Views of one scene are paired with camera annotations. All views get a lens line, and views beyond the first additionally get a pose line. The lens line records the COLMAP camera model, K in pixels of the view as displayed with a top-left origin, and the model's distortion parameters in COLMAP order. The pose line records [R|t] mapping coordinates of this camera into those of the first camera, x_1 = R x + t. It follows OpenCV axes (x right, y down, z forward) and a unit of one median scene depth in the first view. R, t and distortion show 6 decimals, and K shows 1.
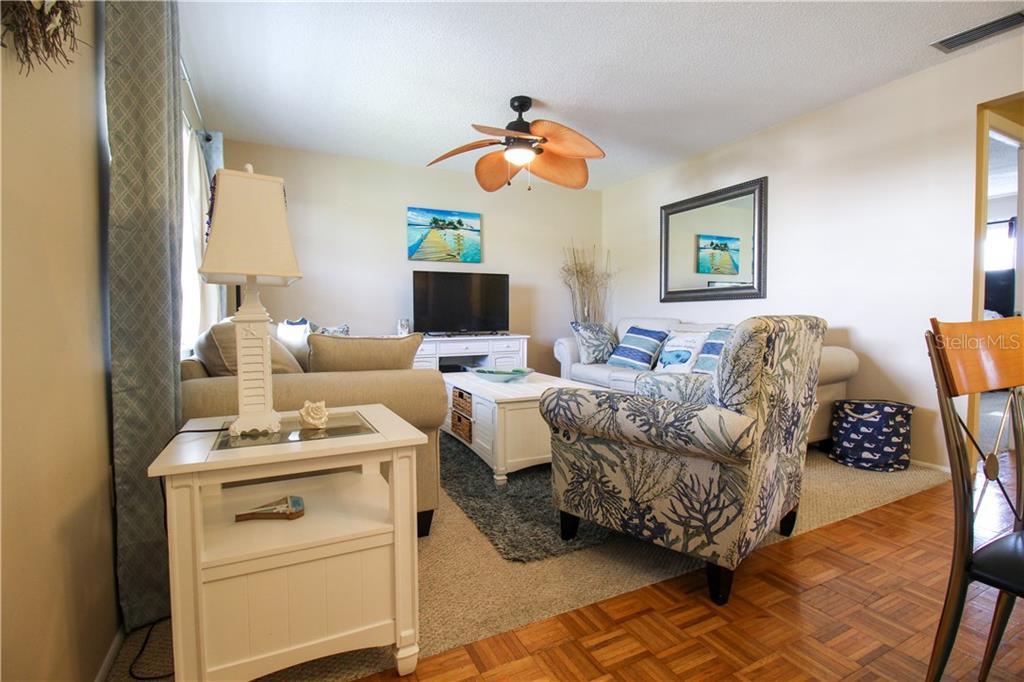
lens RADIAL K [[484.7, 0, 515.4], [0, 484.7, 340.4], [0, 0, 1]] dist [0.002704, -0.014688]
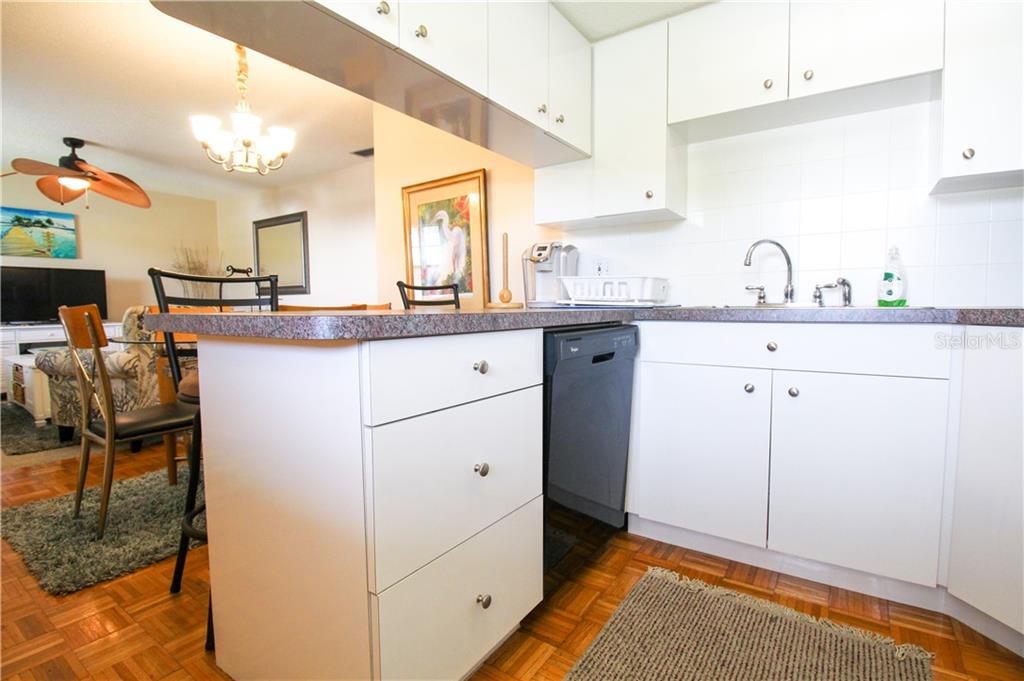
lens RADIAL K [[491.0, 0, 518.2], [0, 491.0, 339.3], [0, 0, 1]] dist [0.002869, -0.013301]
pose [[0.872537, -0.033779, 0.487379, 0.301176], [0.026222, 0.999407, 0.022322, 0.029726], [-0.487844, -0.006697, 0.872905, -0.541772]]
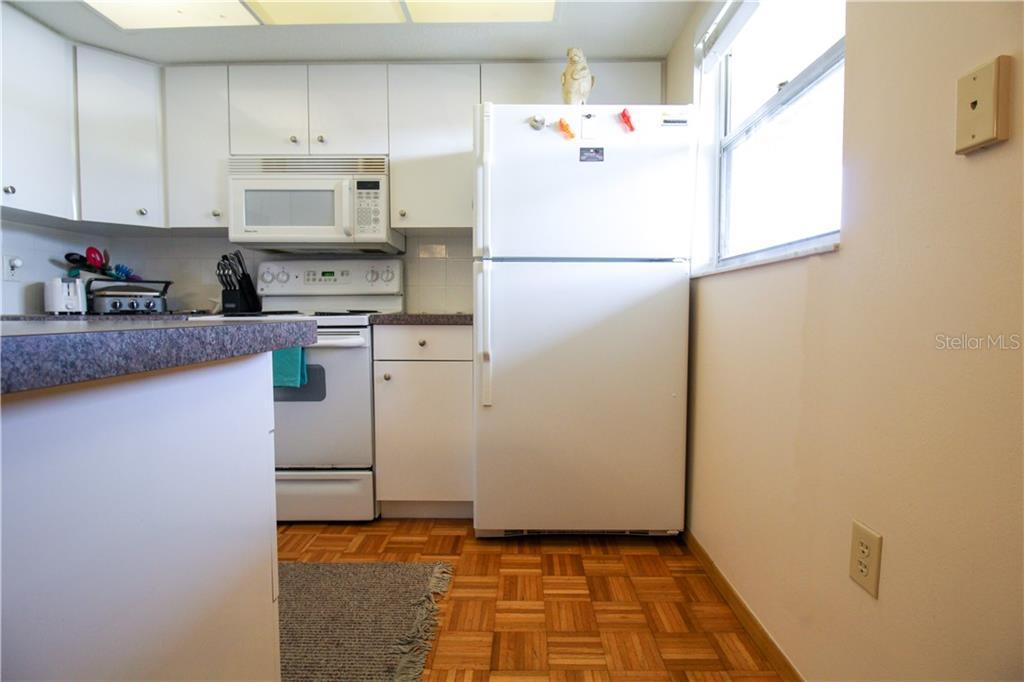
lens RADIAL K [[491.0, 0, 518.2], [0, 491.0, 339.8], [0, 0, 1]] dist [0.002869, -0.013301]
pose [[-0.886118, -0.021443, 0.462964, 0.162733], [0.026842, 0.994878, 0.097455, 0.014168], [-0.462682, 0.098784, -0.881003, -0.210642]]
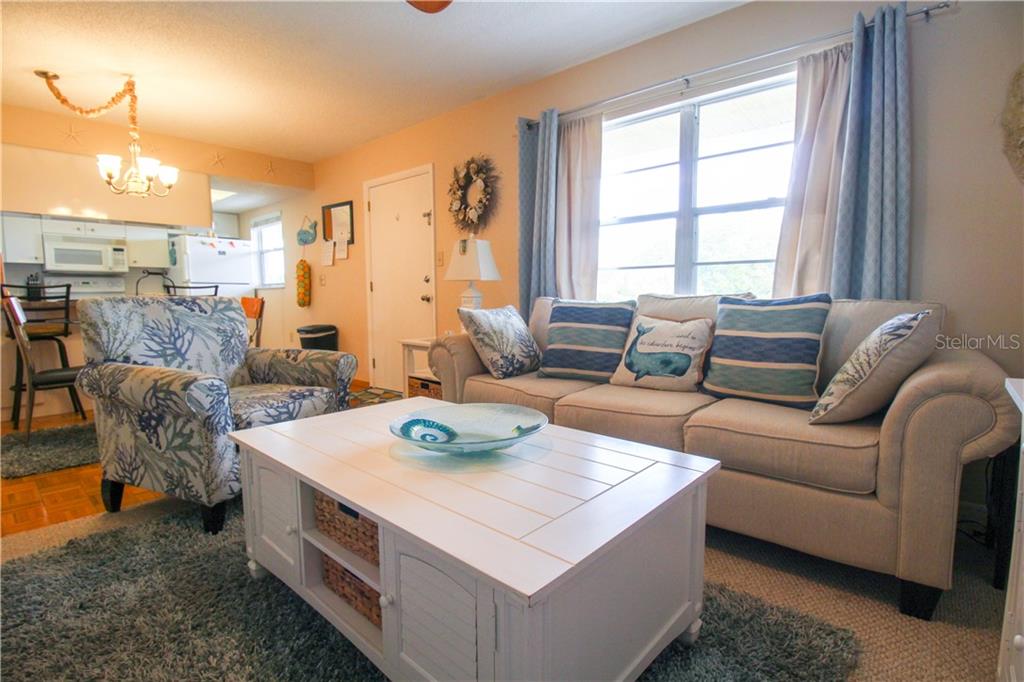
lens RADIAL K [[484.7, 0, 515.4], [0, 484.7, 340.4], [0, 0, 1]] dist [0.002704, -0.014688]
pose [[-0.925460, 0.044227, -0.376254, 0.048453], [-0.008856, 0.990365, 0.138197, -0.051796], [0.378741, 0.131228, -0.916152, 1.082465]]
